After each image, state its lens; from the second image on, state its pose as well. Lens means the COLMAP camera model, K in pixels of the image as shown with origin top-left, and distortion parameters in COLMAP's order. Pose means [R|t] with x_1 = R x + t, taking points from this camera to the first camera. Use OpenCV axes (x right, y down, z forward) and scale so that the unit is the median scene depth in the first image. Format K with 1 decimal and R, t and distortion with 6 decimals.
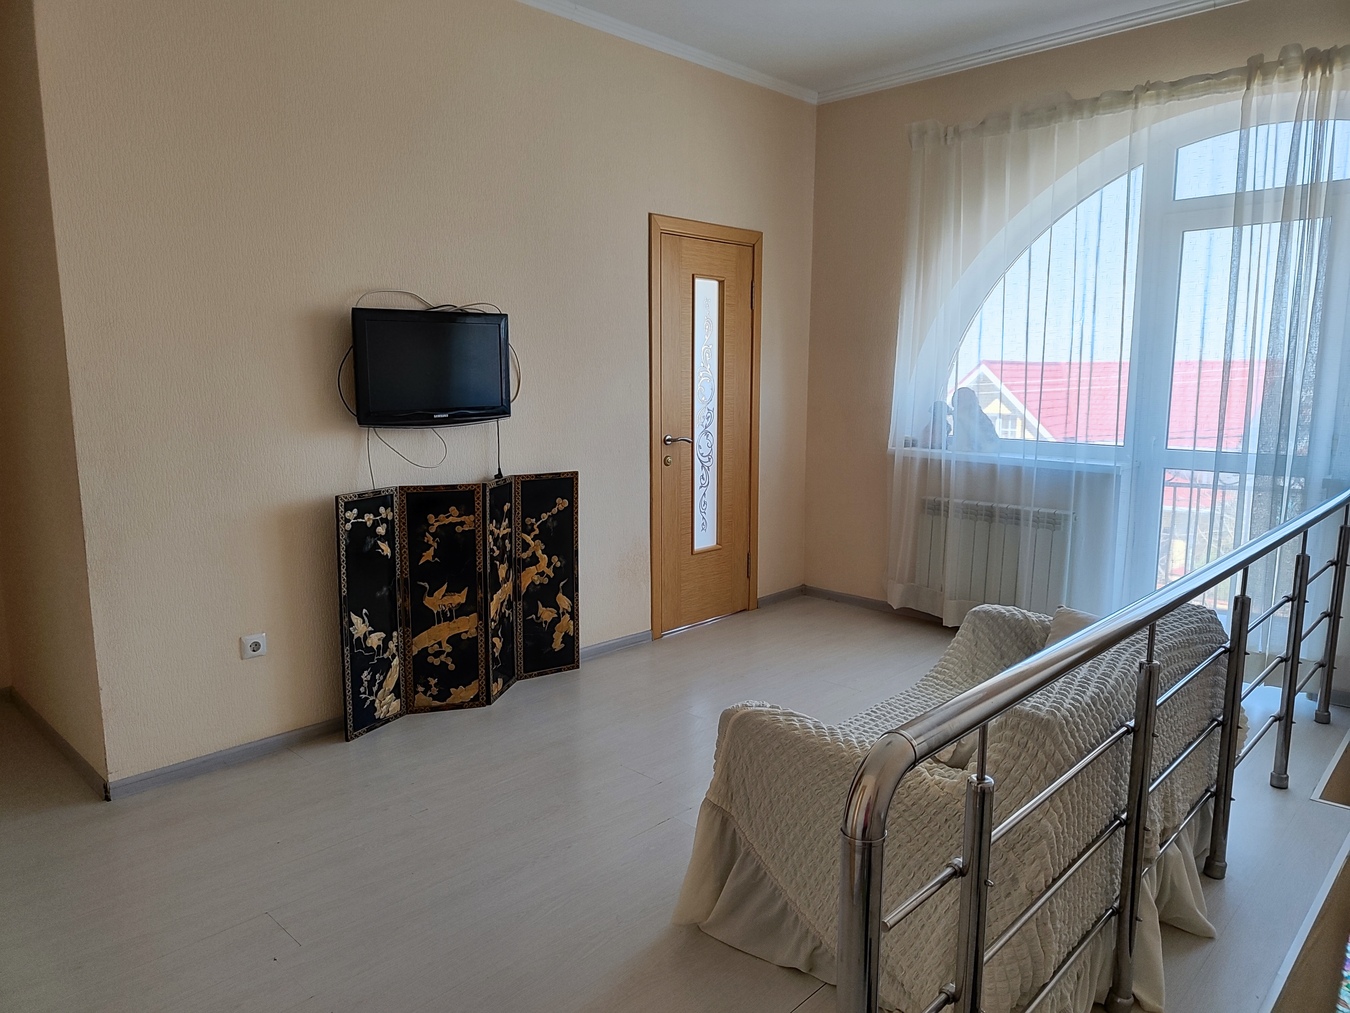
lens RADIAL K [[917.5, 0, 667.1], [0, 917.5, 499.7], [0, 0, 1]] dist [0.029127, -0.027656]
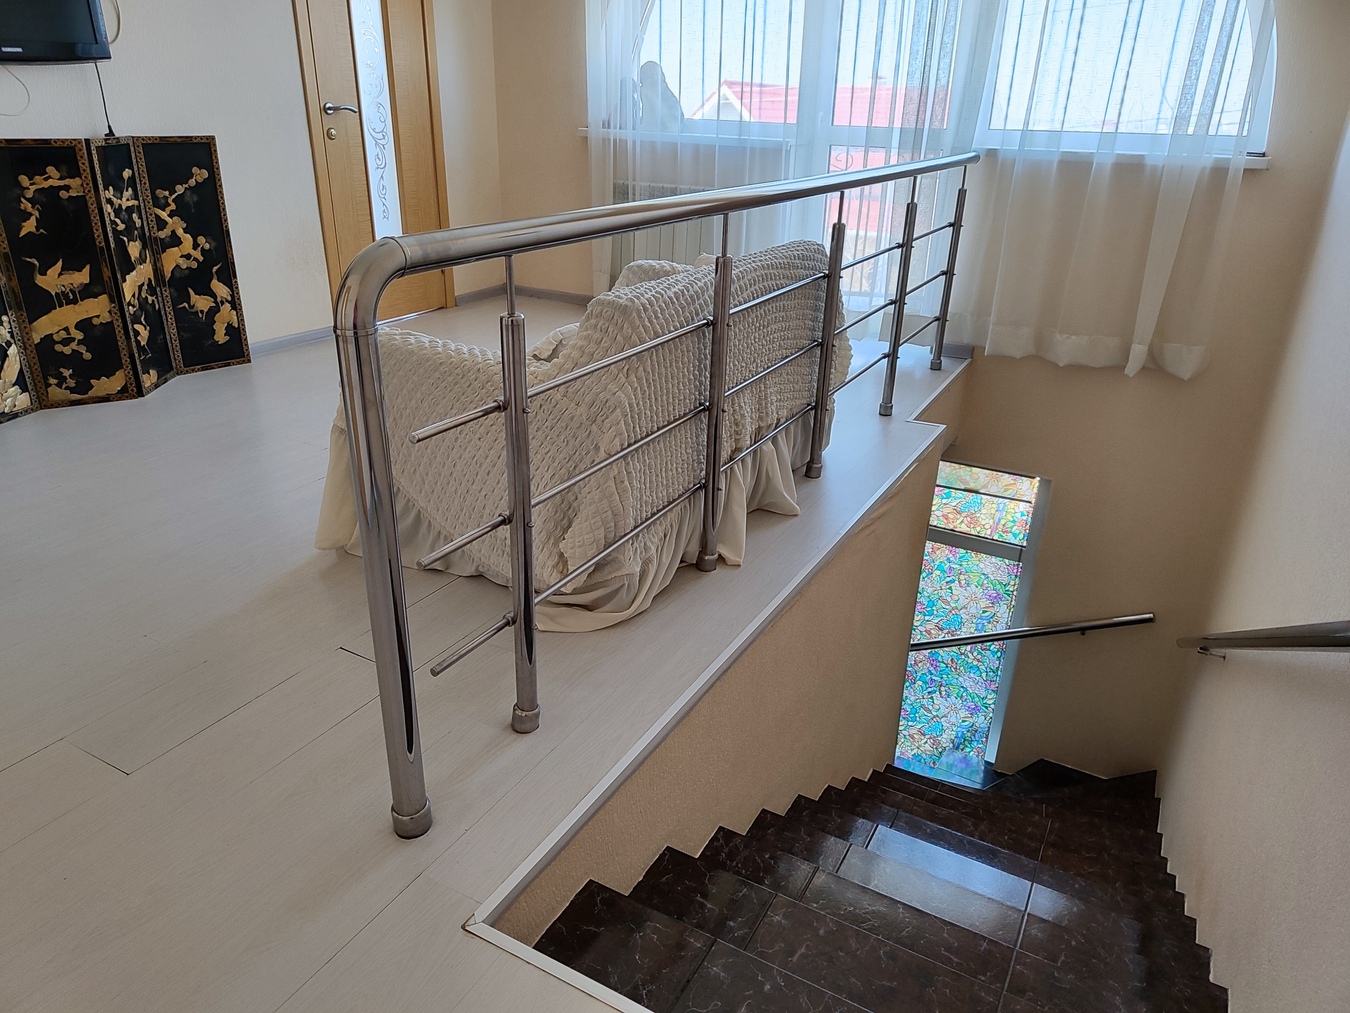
lens RADIAL K [[928.9, 0, 671.3], [0, 928.9, 515.3], [0, 0, 1]] dist [0.001927, -0.002505]
pose [[0.965707, -0.085899, 0.245012, 0.082878], [0.014029, 0.959570, 0.281122, 0.079966], [-0.259254, -0.268044, 0.927868, -0.044977]]
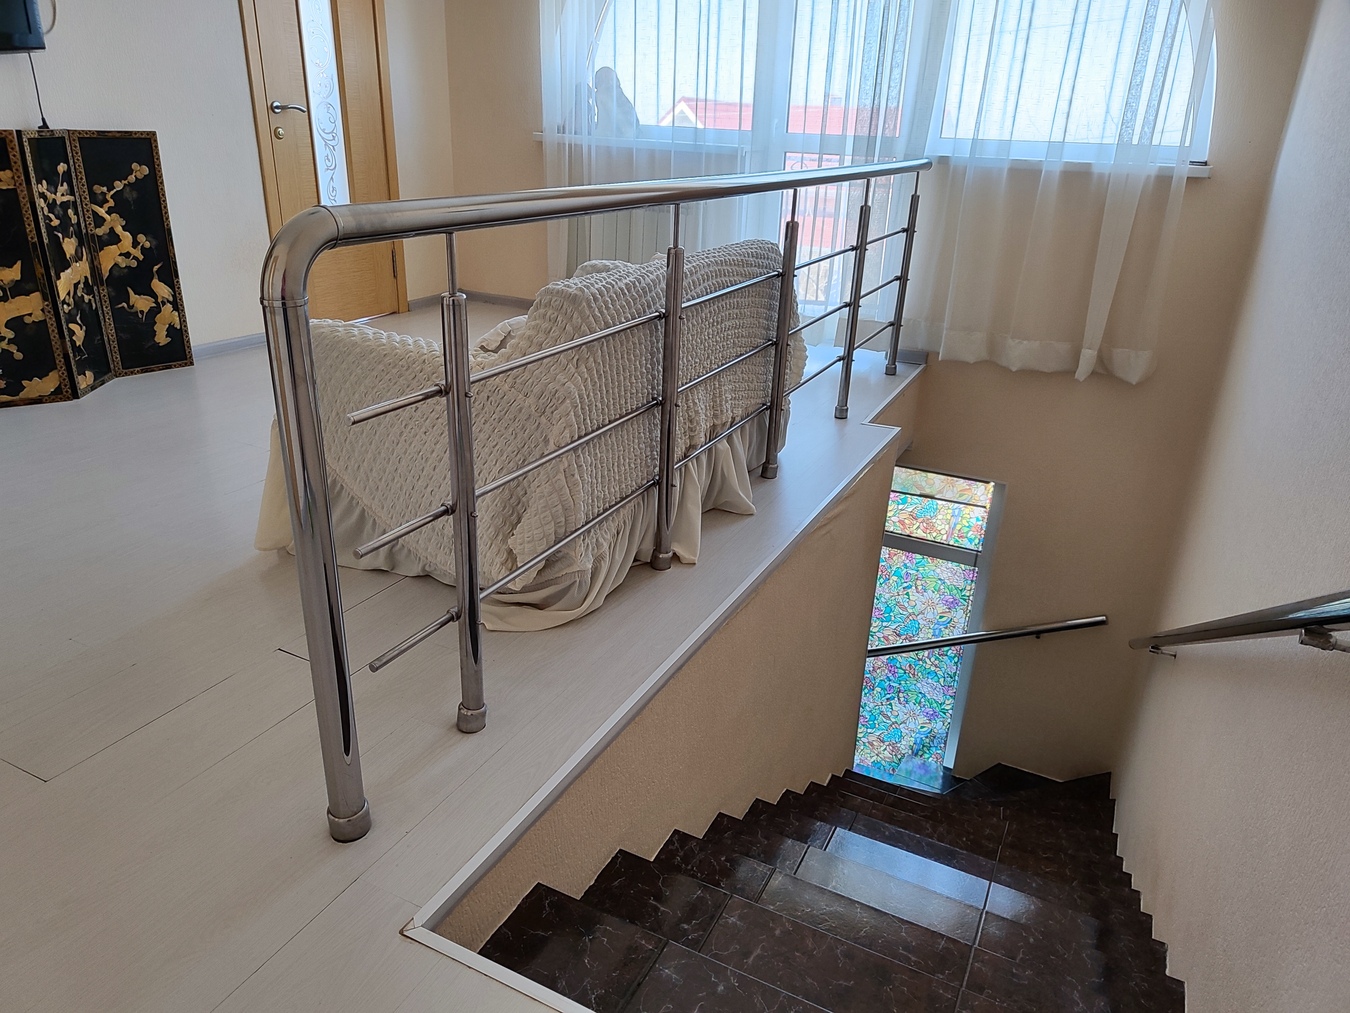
lens RADIAL K [[929.4, 0, 673.6], [0, 929.4, 515.3], [0, 0, 1]] dist [-0.002726, 0.001545]
pose [[0.953369, -0.086189, 0.289240, 0.089446], [0.006582, 0.964065, 0.265583, 0.094647], [-0.301737, -0.251295, 0.919677, -0.039372]]
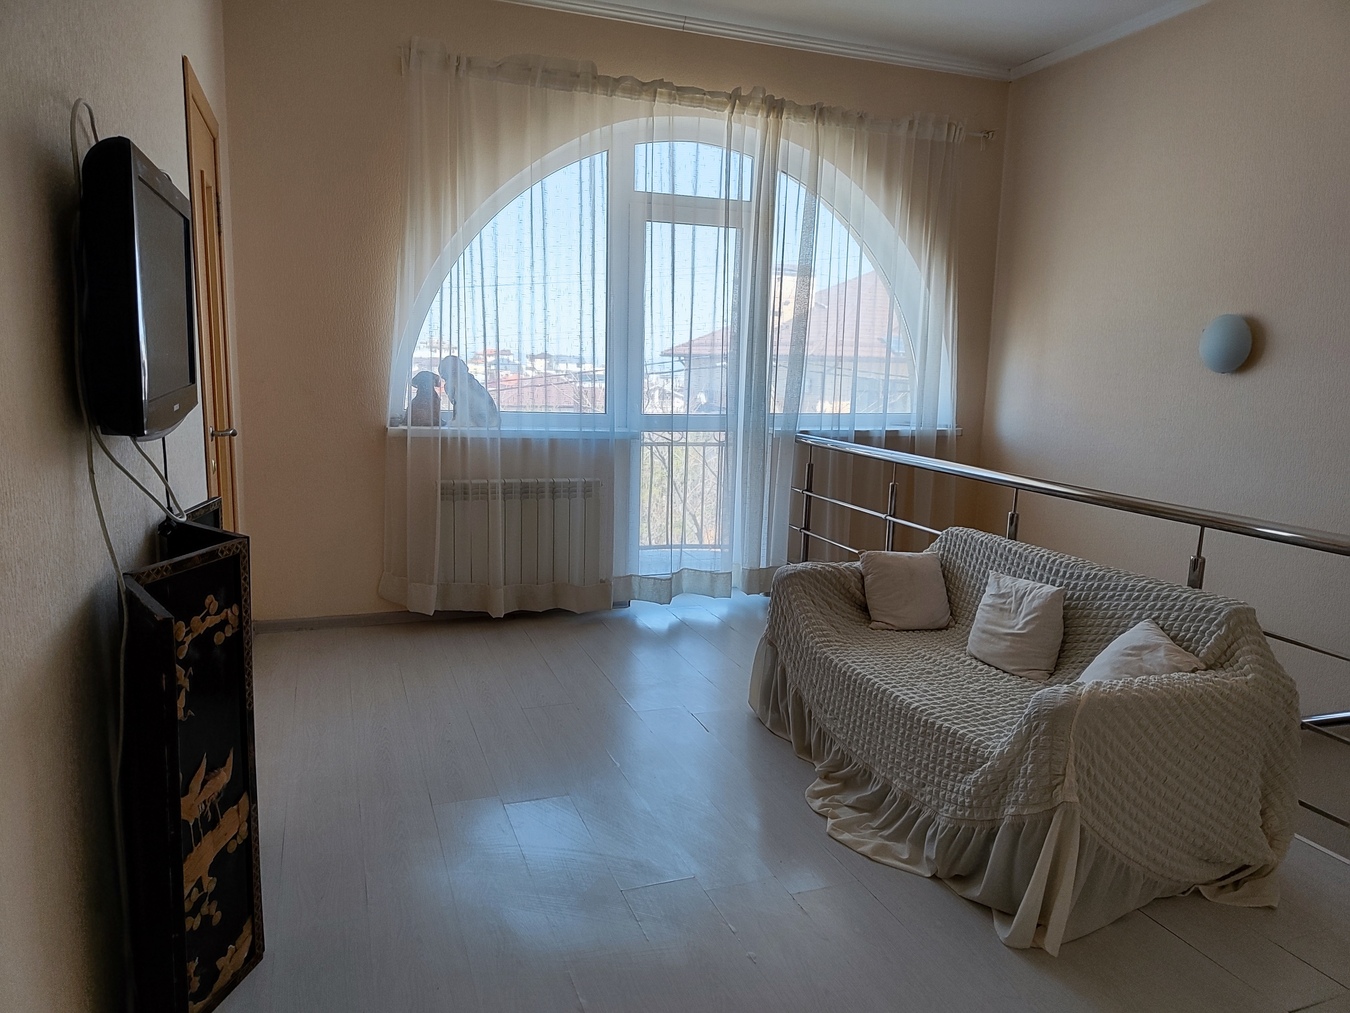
lens RADIAL K [[917.5, 0, 667.1], [0, 917.5, 499.7], [0, 0, 1]] dist [0.029127, -0.027656]
pose [[0.433117, -0.127322, 0.892300, -0.524677], [0.094615, 0.990926, 0.095469, -0.062035], [-0.896358, 0.043076, 0.441233, 0.537420]]
